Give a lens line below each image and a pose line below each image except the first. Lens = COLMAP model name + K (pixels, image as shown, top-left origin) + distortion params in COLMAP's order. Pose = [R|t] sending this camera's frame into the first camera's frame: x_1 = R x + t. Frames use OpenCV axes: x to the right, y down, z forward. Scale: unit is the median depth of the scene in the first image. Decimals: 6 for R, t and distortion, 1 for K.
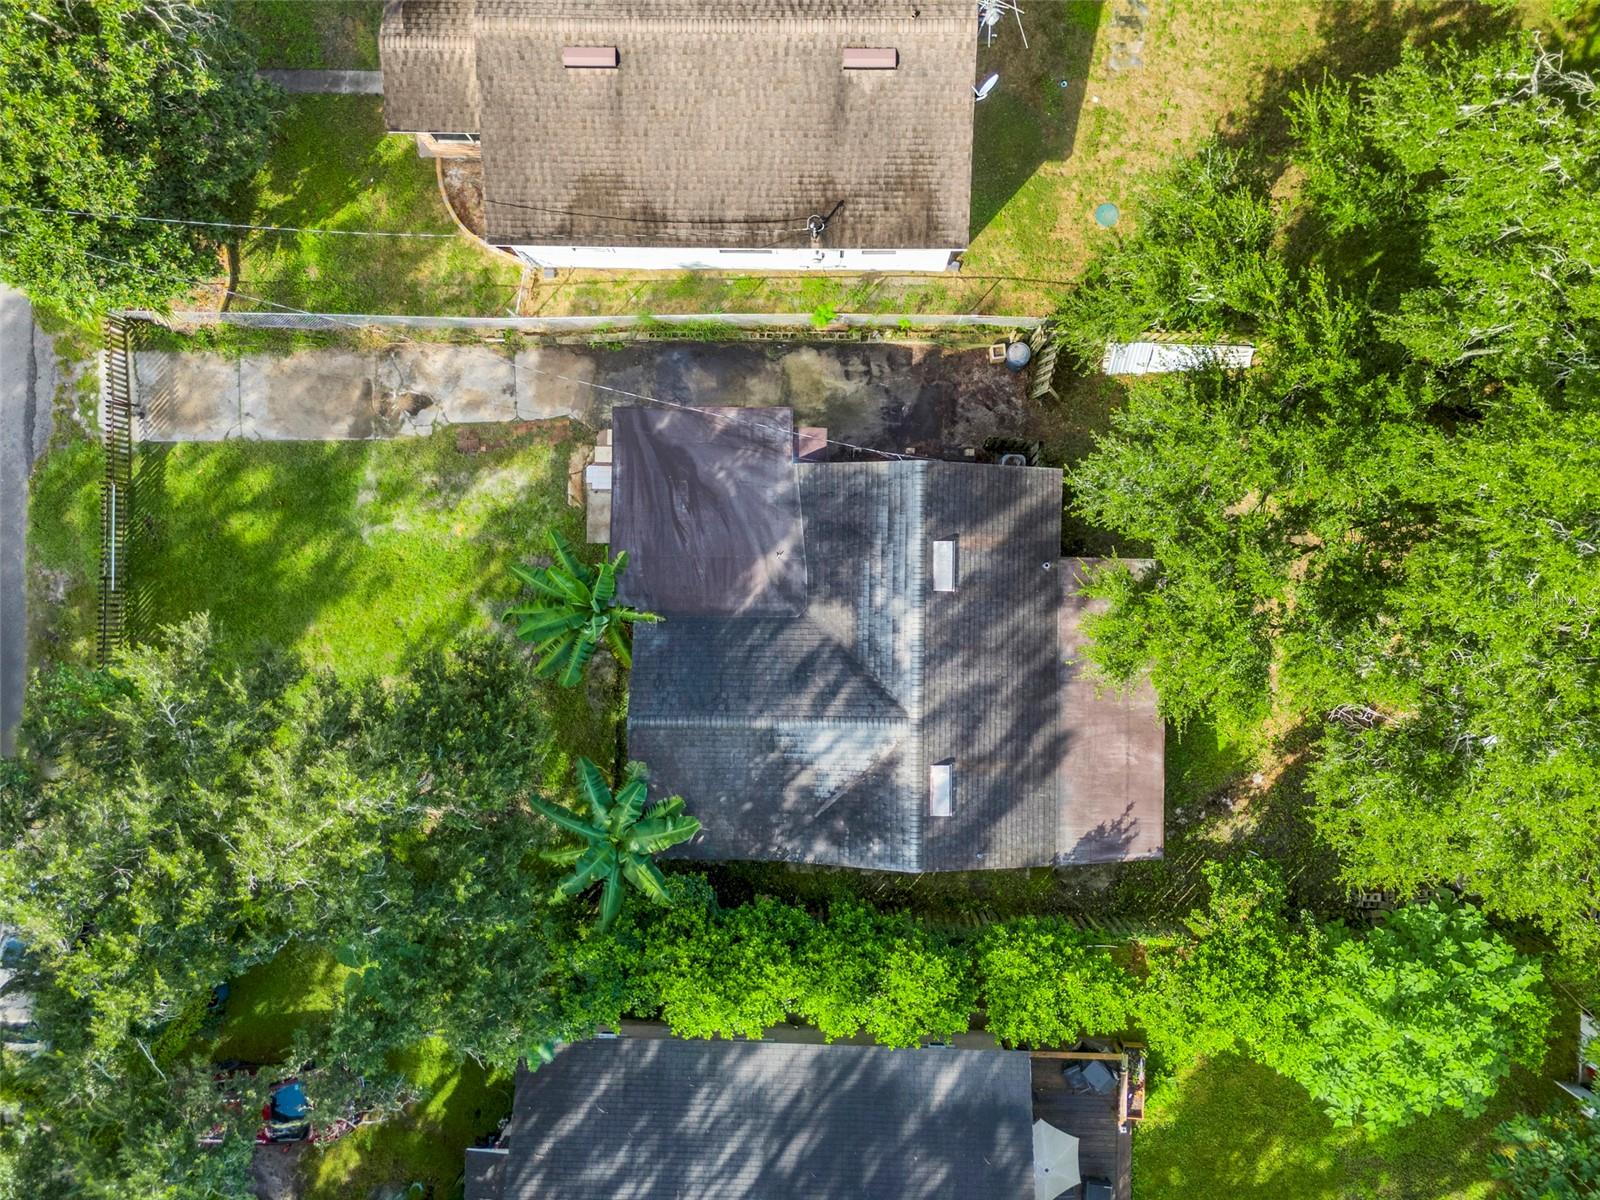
lens RADIAL K [[1237.5, 0, 797.6], [0, 1237.5, 600.6], [0, 0, 1]] dist [0.034806, -0.010453]
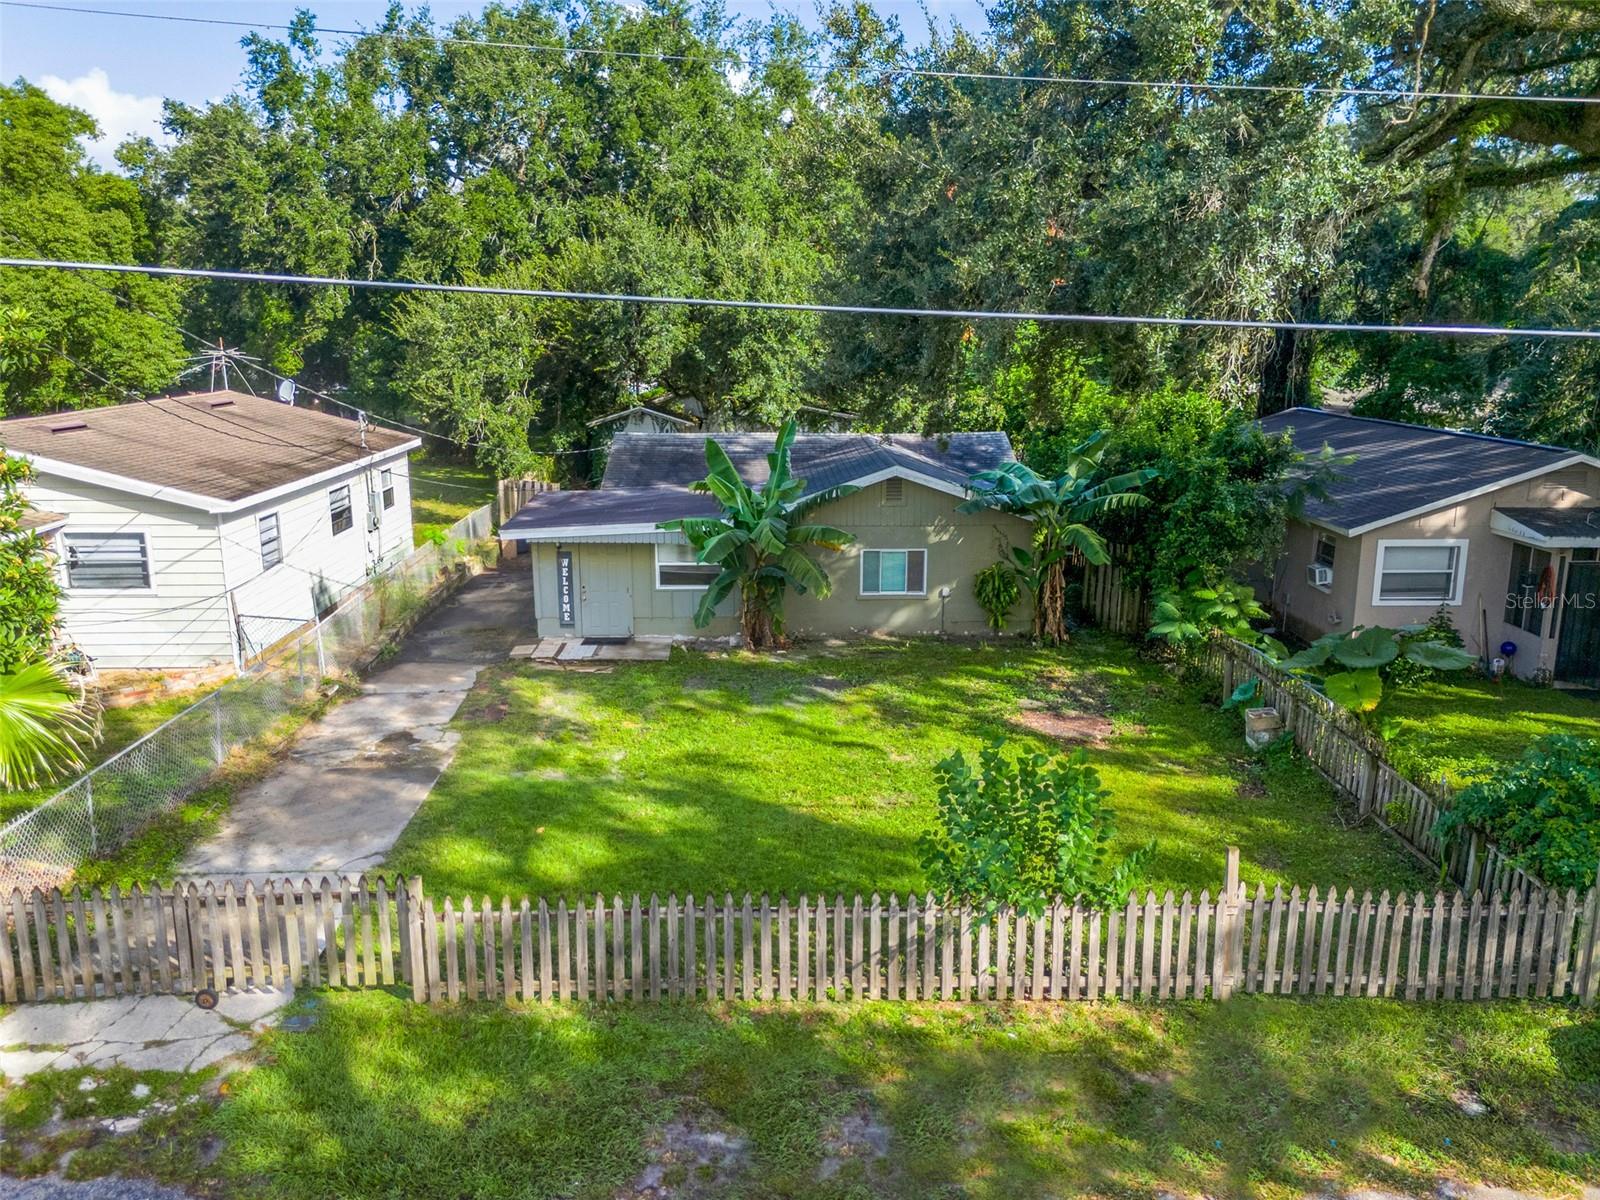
lens RADIAL K [[1237.5, 0, 794.4], [0, 1237.5, 601.2], [0, 0, 1]] dist [0.034806, -0.010453]
pose [[-0.024967, -0.196450, 0.980196, -0.950671], [0.999659, -0.012421, 0.022973, 0.014103], [0.007662, 0.980435, 0.196694, 0.912169]]
